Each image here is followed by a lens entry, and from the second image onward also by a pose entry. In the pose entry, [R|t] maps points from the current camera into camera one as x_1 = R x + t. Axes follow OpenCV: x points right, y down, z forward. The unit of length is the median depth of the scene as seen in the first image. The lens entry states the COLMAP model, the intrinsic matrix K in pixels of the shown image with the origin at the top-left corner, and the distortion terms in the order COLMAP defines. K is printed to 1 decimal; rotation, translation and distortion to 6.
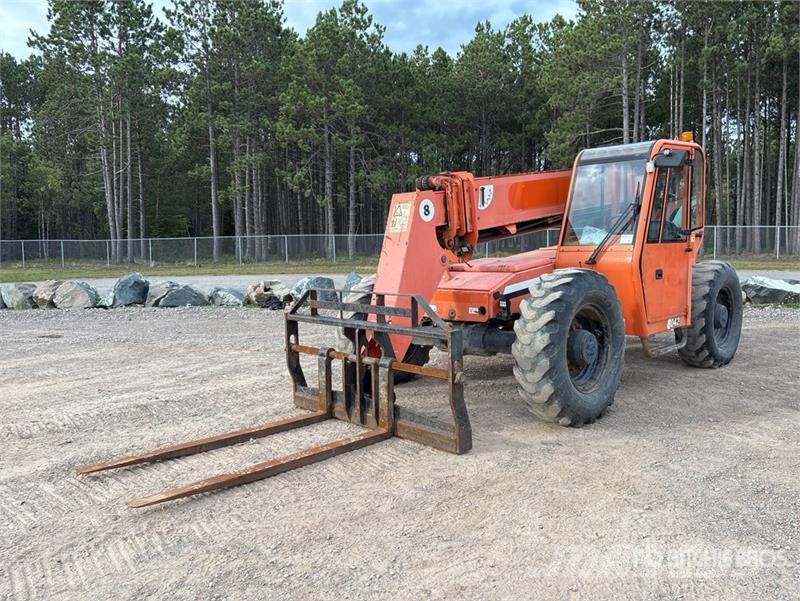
lens RADIAL K [[670.8, 0, 395.7], [0, 670.8, 329.1], [0, 0, 1]] dist [0.062943, -0.068258]
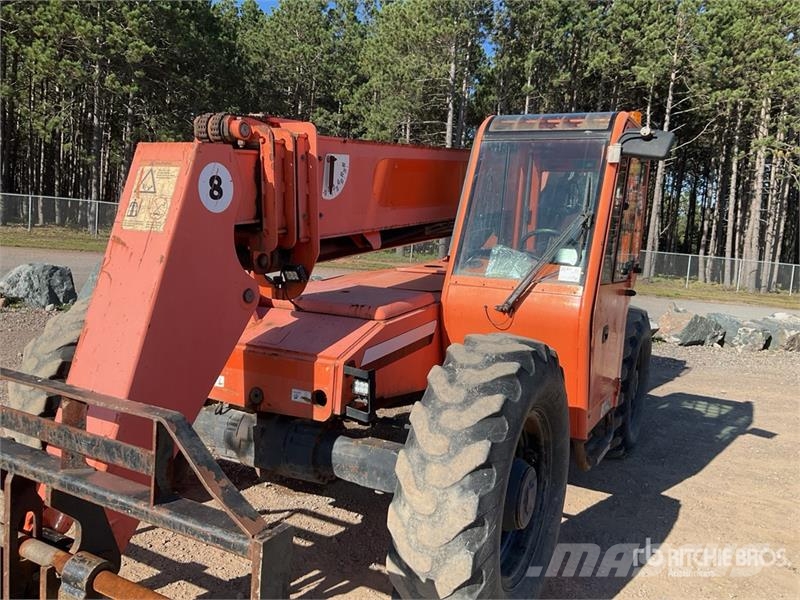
lens RADIAL K [[670.8, 0, 395.7], [0, 670.8, 328.6], [0, 0, 1]] dist [0.062943, -0.068258]
pose [[0.952363, 0.056295, 0.299726, 0.008996], [-0.063049, 0.997927, 0.012904, -0.028250], [-0.298378, -0.031187, 0.953938, 0.155439]]
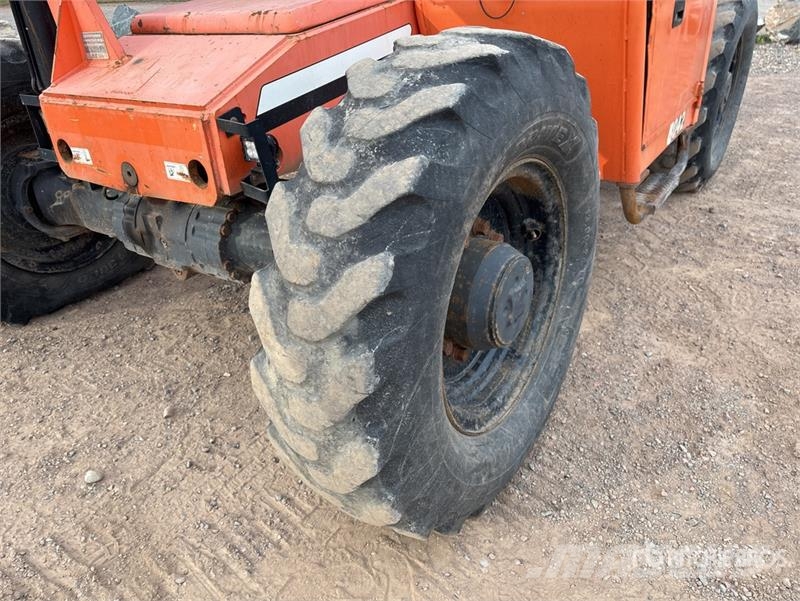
lens RADIAL K [[621.7, 0, 384.7], [0, 621.7, 353.3], [0, 0, 1]] dist [0.005441, -0.096878]
pose [[0.984967, -0.121364, 0.122929, 0.053747], [0.052834, 0.889169, 0.454518, -0.025976], [-0.164467, -0.441190, 0.882214, 0.209555]]
